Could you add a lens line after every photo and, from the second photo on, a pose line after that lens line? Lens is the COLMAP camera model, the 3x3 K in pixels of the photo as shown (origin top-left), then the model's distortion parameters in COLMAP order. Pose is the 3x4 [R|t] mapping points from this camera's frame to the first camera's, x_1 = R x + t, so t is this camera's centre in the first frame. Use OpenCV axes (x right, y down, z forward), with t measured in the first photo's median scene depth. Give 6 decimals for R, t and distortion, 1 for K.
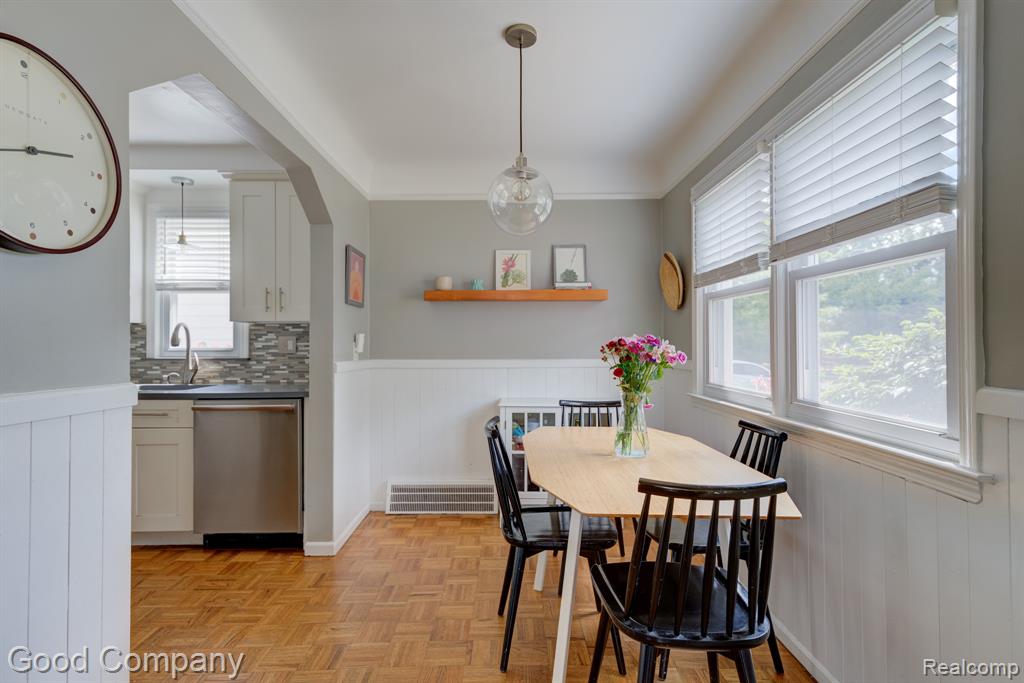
lens RADIAL K [[498.5, 0, 515.1], [0, 498.5, 340.1], [0, 0, 1]] dist [0.001610, 0.004499]
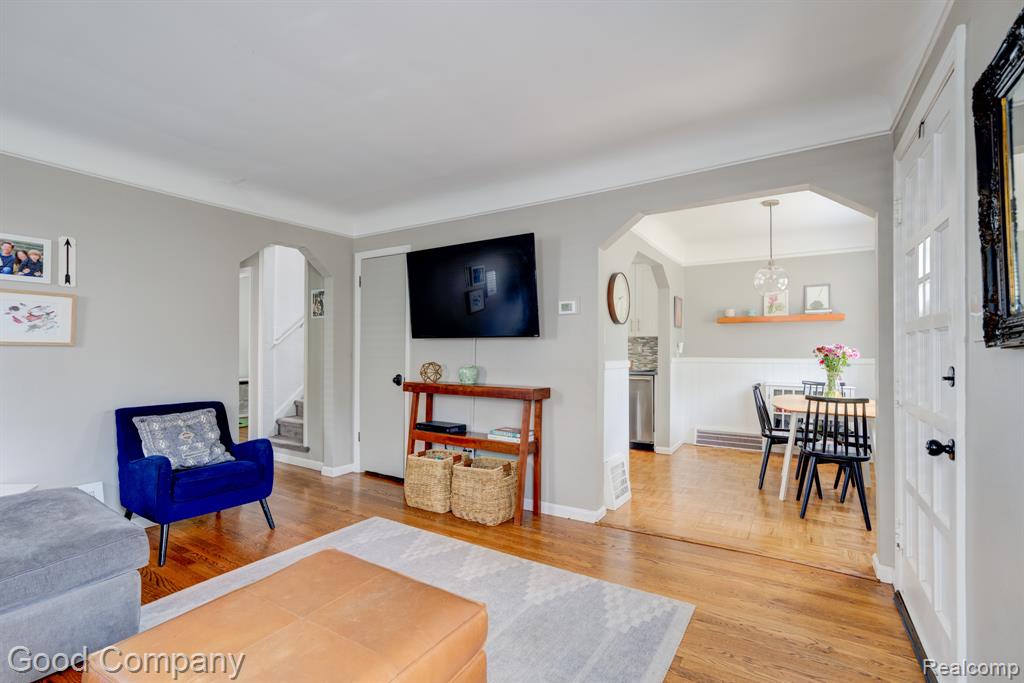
lens RADIAL K [[466.2, 0, 515.6], [0, 466.2, 345.7], [0, 0, 1]] dist [-0.022557, -0.000004]
pose [[0.845662, 0.001158, -0.533717, 0.105151], [-0.000385, 0.999999, 0.001560, -0.004951], [0.533718, -0.001114, 0.845662, -0.910103]]
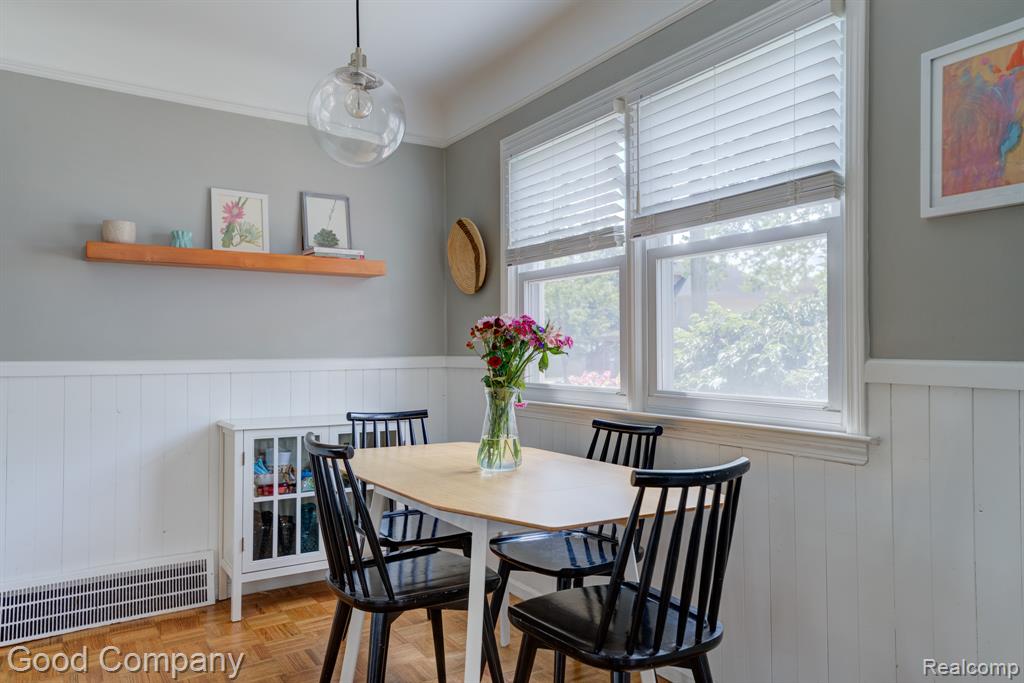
lens RADIAL K [[702.6, 0, 511.4], [0, 702.6, 343.5], [0, 0, 1]] dist [0.026123, 0.012739]
pose [[0.840278, 0.006088, 0.542122, -0.261543], [-0.000917, 0.999951, -0.009809, 0.034065], [-0.542155, 0.007745, 0.840243, 0.050399]]
